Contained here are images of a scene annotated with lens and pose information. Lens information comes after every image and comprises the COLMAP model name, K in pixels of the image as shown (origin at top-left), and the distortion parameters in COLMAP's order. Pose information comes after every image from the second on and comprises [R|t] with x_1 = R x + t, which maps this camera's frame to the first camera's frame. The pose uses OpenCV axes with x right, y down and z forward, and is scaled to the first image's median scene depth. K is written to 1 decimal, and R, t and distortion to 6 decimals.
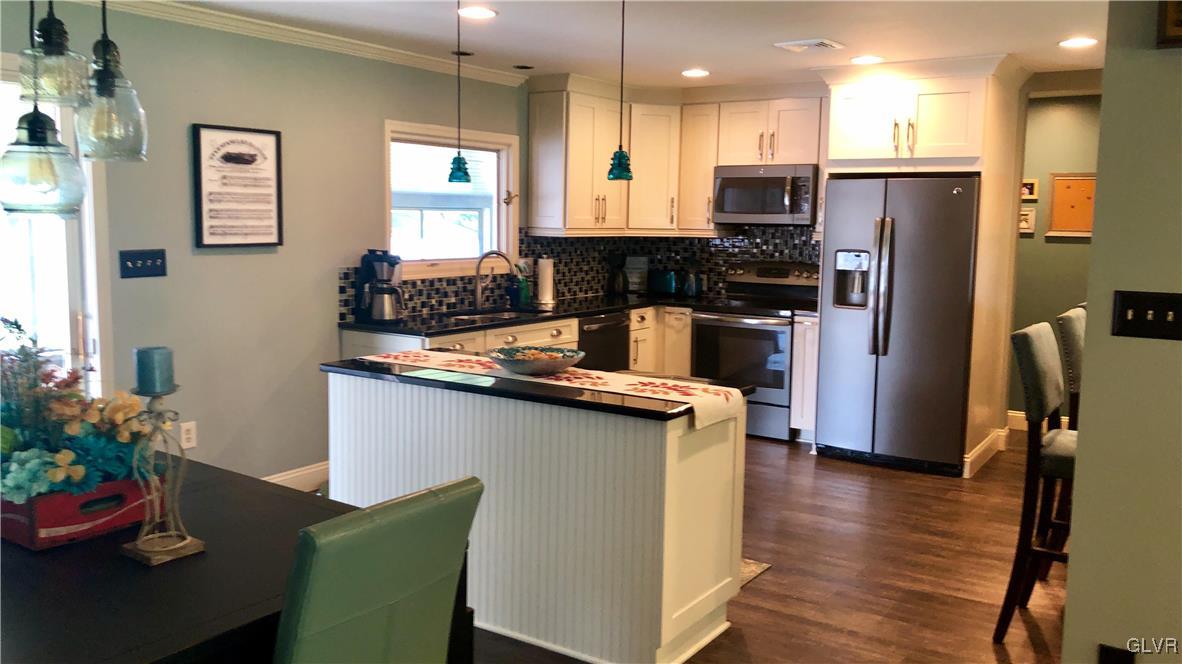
lens RADIAL K [[957.1, 0, 583.9], [0, 957.1, 339.8], [0, 0, 1]] dist [0.033094, -0.026274]
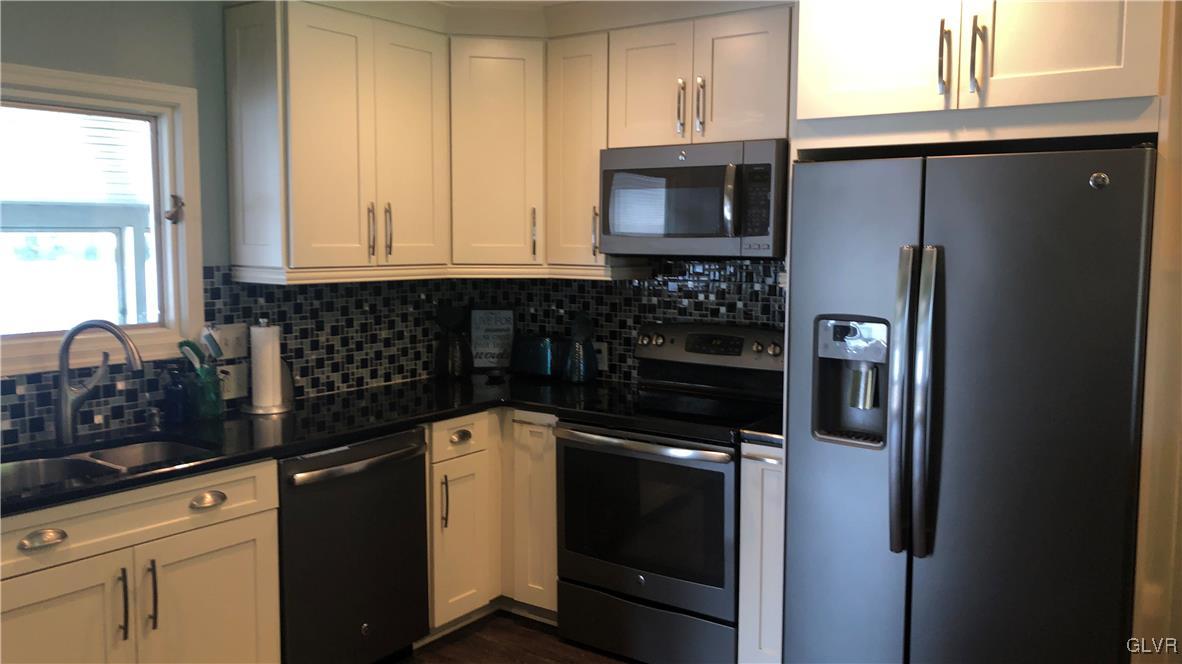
lens RADIAL K [[957.1, 0, 594.4], [0, 957.1, 329.1], [0, 0, 1]] dist [0.033094, -0.026274]
pose [[0.999643, -0.005835, -0.026060, 0.151518], [0.005045, 0.999529, -0.030287, -0.066204], [0.026224, 0.030144, 0.999201, 0.483704]]
